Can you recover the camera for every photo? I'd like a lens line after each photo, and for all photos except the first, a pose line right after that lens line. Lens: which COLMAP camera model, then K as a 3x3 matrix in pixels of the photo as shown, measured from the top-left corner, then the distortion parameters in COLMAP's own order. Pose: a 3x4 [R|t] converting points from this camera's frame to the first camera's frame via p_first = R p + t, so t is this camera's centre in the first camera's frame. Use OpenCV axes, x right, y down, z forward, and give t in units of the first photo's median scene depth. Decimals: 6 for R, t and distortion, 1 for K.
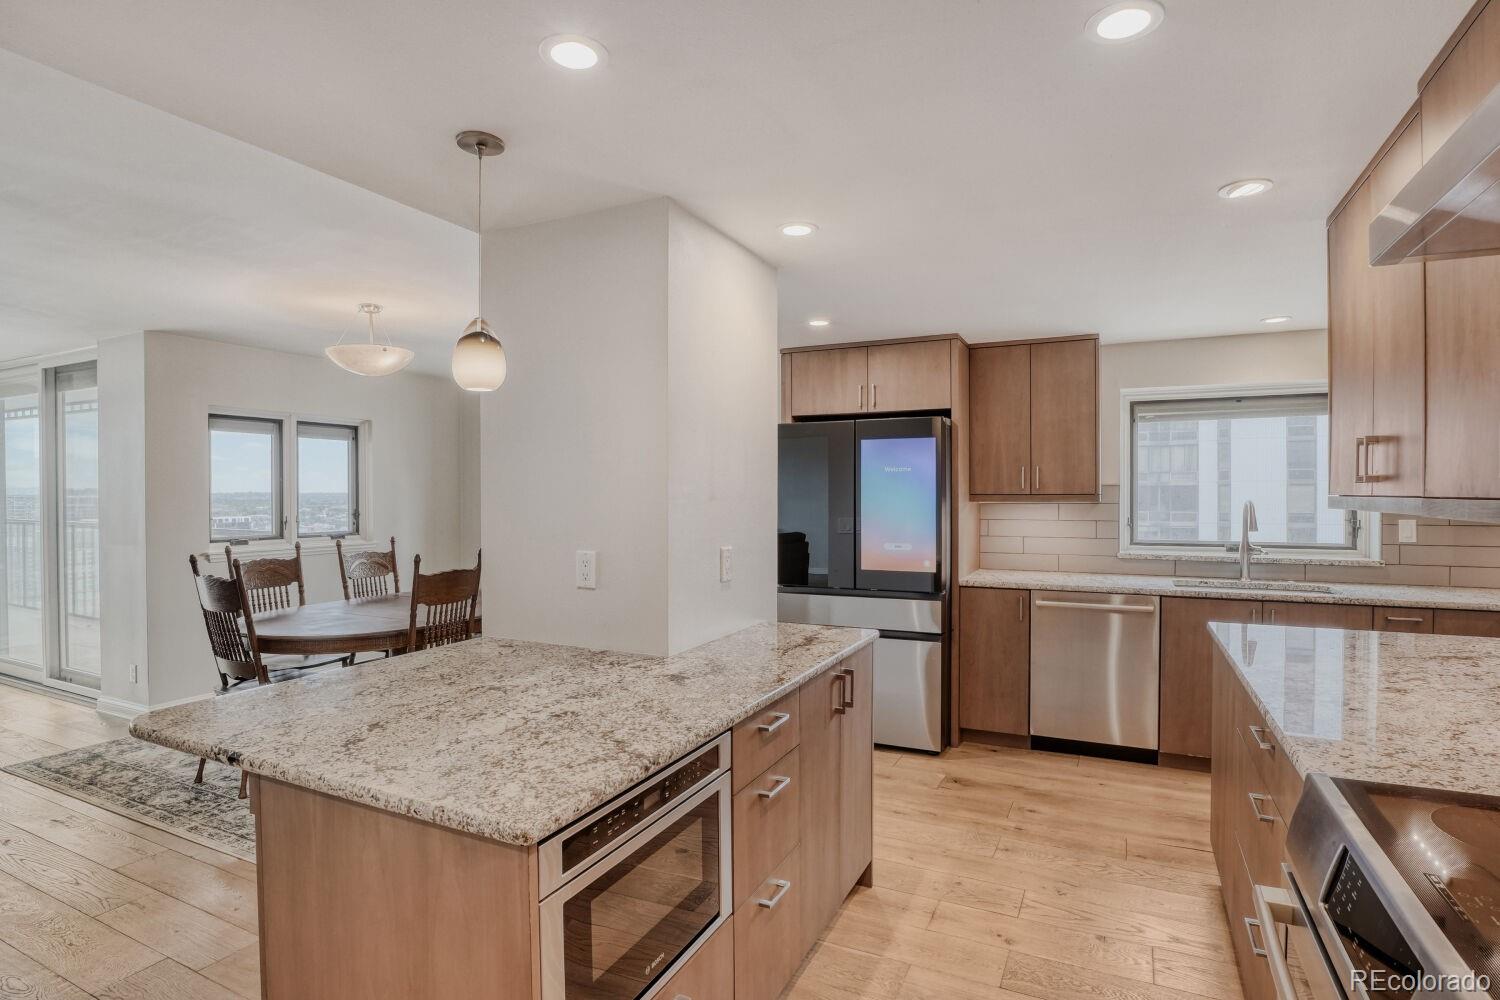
lens RADIAL K [[736.9, 0, 753.2], [0, 736.9, 496.0], [0, 0, 1]] dist [-0.017722, 0.002353]
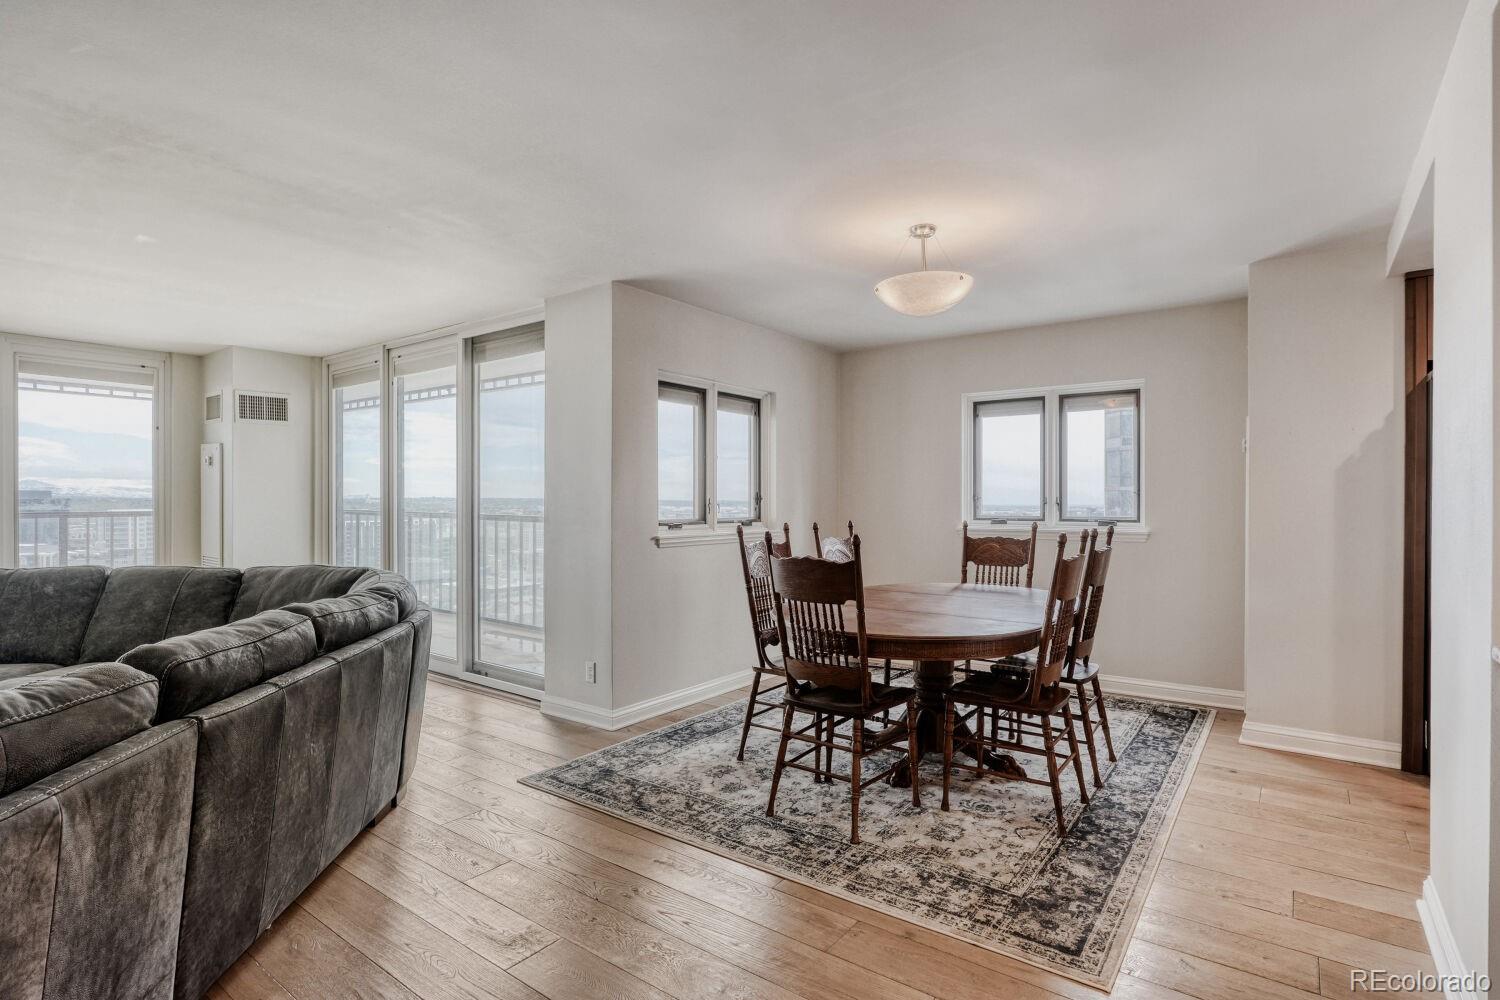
lens RADIAL K [[736.9, 0, 760.7], [0, 736.9, 496.5], [0, 0, 1]] dist [-0.017722, 0.002353]
pose [[0.984884, 0.000131, -0.173214, -0.476087], [-0.001439, 0.999971, -0.007426, 0.036135], [0.173208, 0.007563, 0.984856, 0.150043]]
